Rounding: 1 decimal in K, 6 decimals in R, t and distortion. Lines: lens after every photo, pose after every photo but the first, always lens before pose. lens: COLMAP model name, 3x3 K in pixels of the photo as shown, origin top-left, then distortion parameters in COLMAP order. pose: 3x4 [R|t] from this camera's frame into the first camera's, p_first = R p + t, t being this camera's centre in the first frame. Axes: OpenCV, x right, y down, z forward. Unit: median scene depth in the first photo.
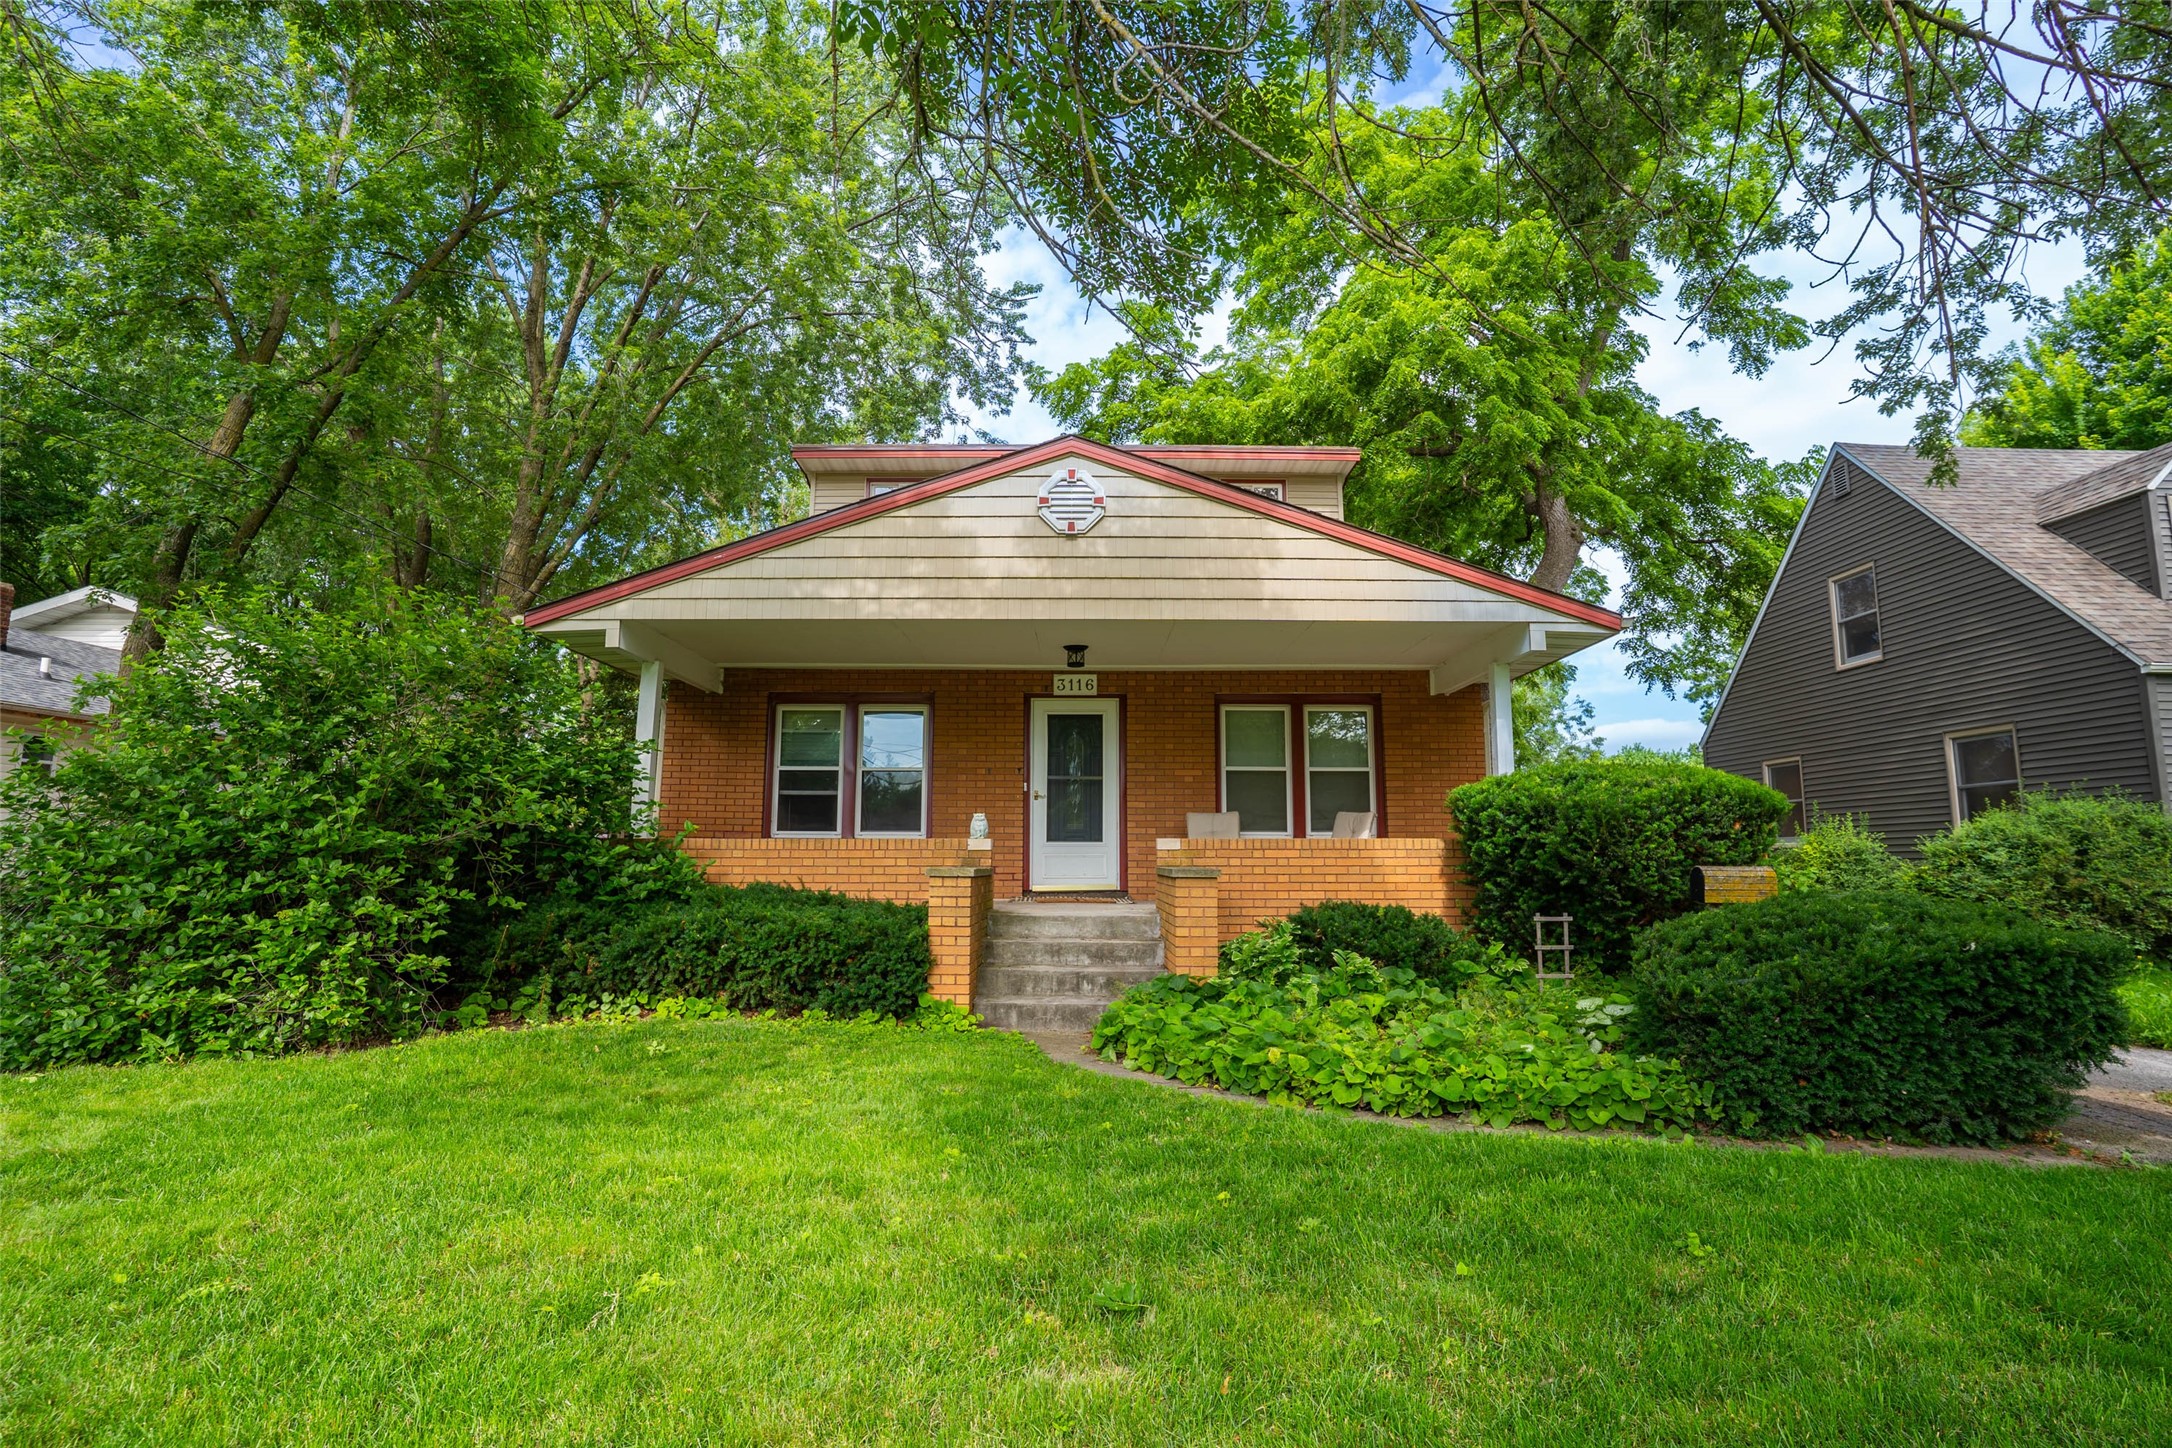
lens RADIAL K [[1053.4, 0, 1086.0], [0, 1053.4, 724.0], [0, 0, 1]] dist [-0.039305, 0.001077]
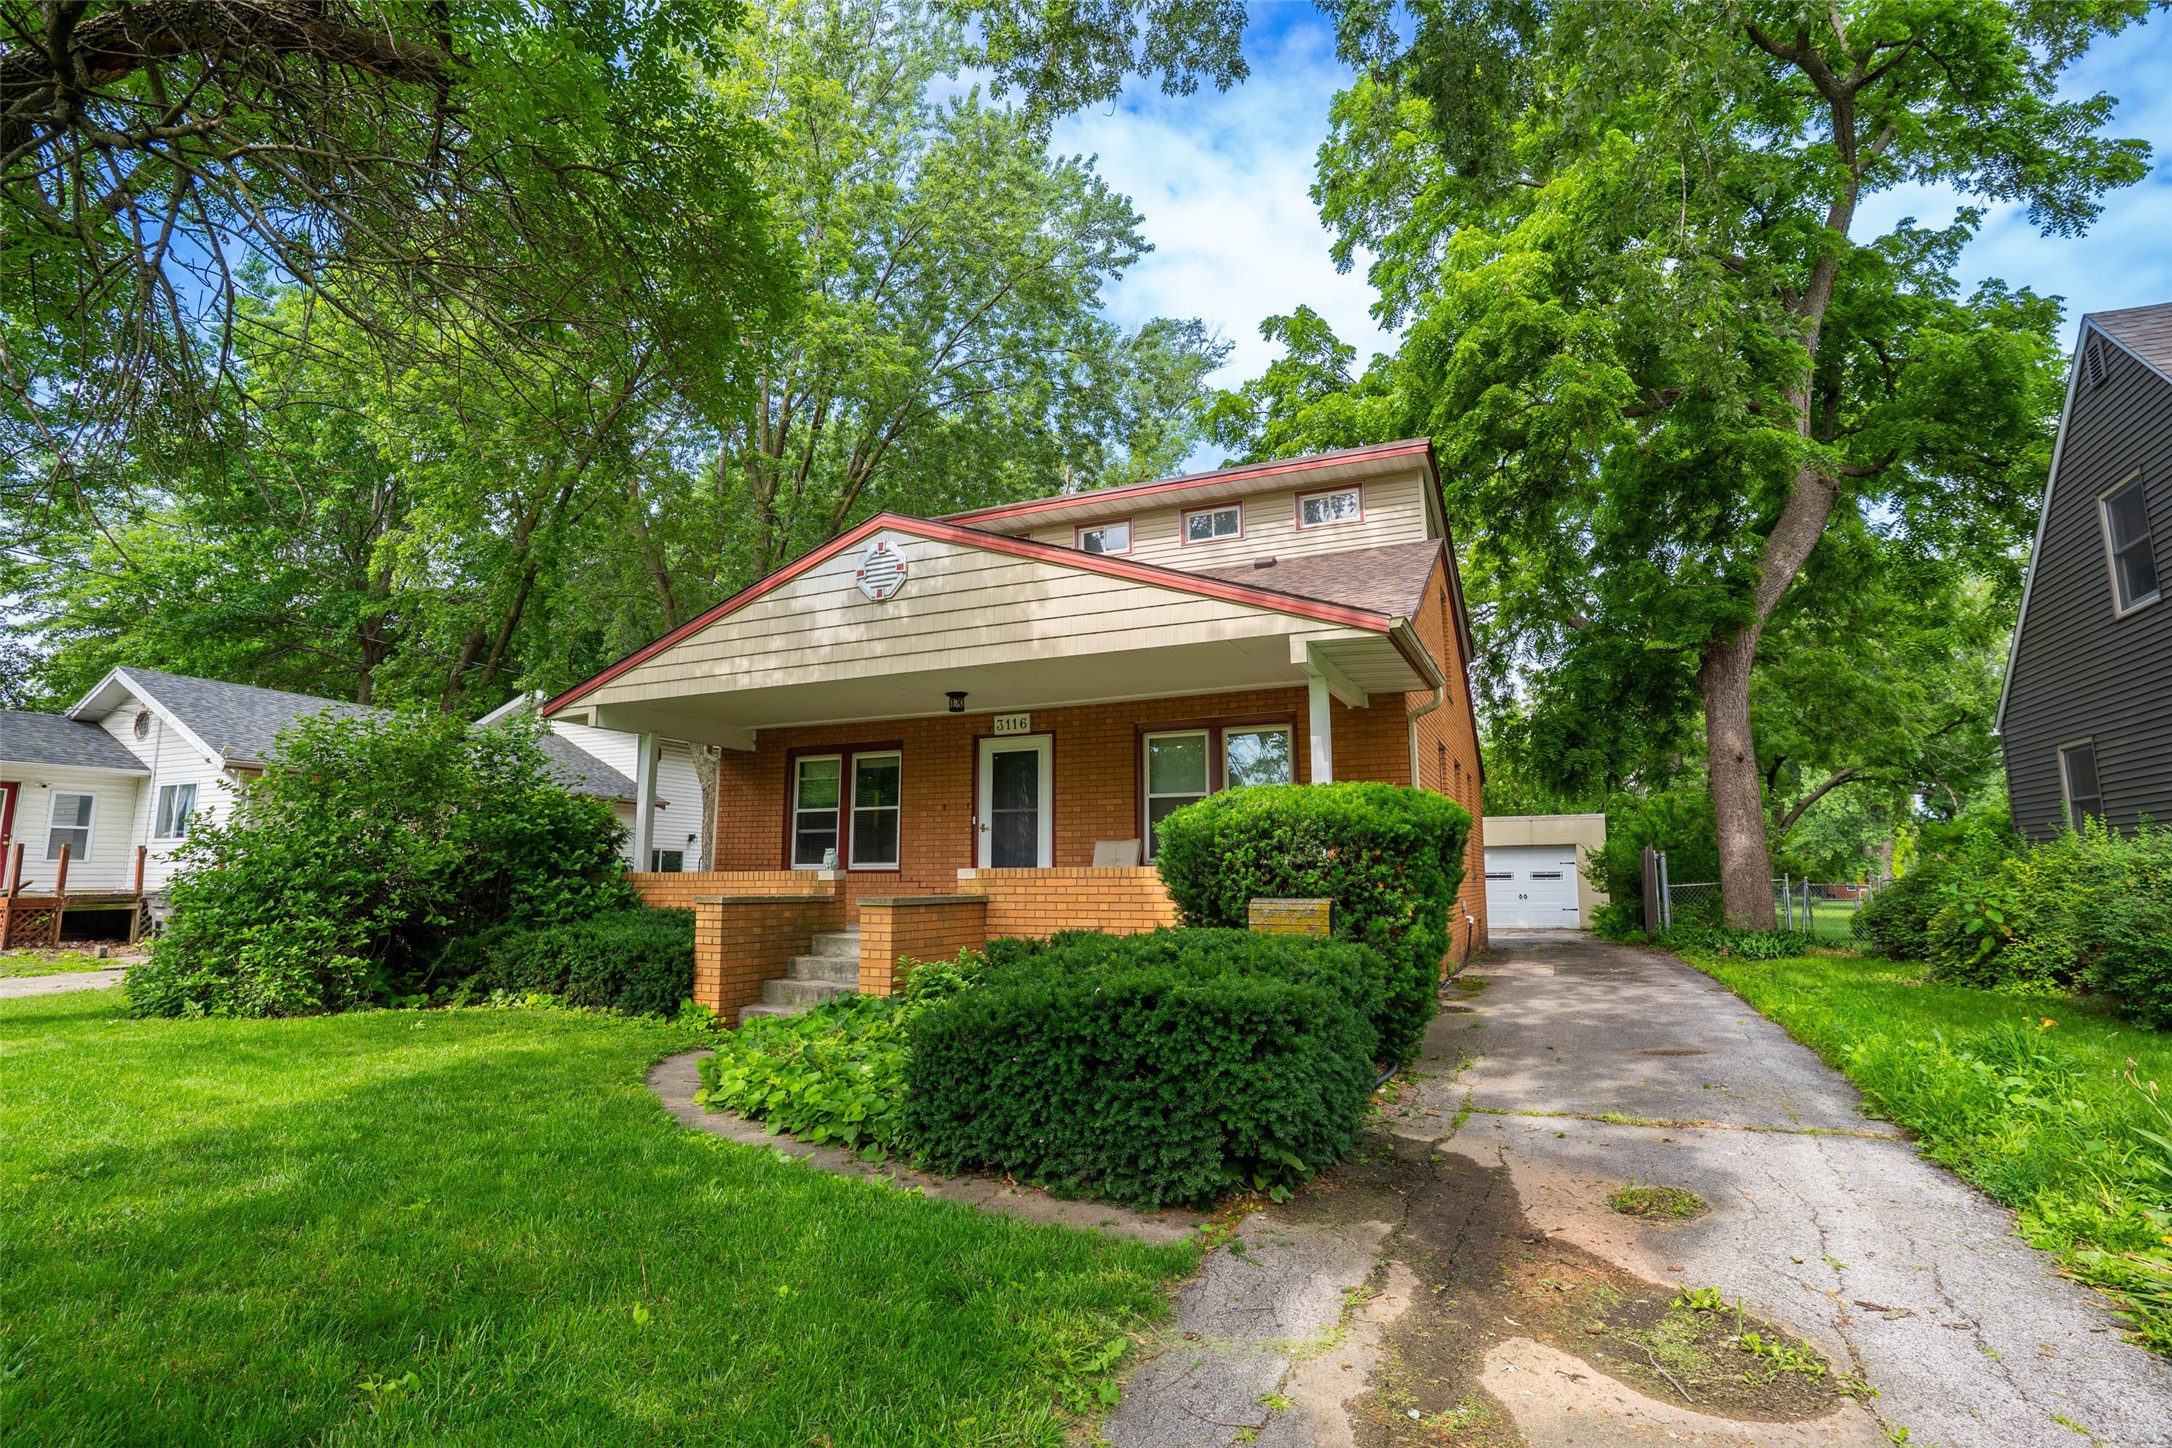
lens RADIAL K [[1053.4, 0, 1086.0], [0, 1053.4, 724.0], [0, 0, 1]] dist [-0.039305, 0.001077]
pose [[0.905261, -0.068538, -0.419291, 0.644741], [0.060305, 0.997638, -0.032875, 0.003255], [0.420554, 0.004475, 0.907257, 0.066919]]
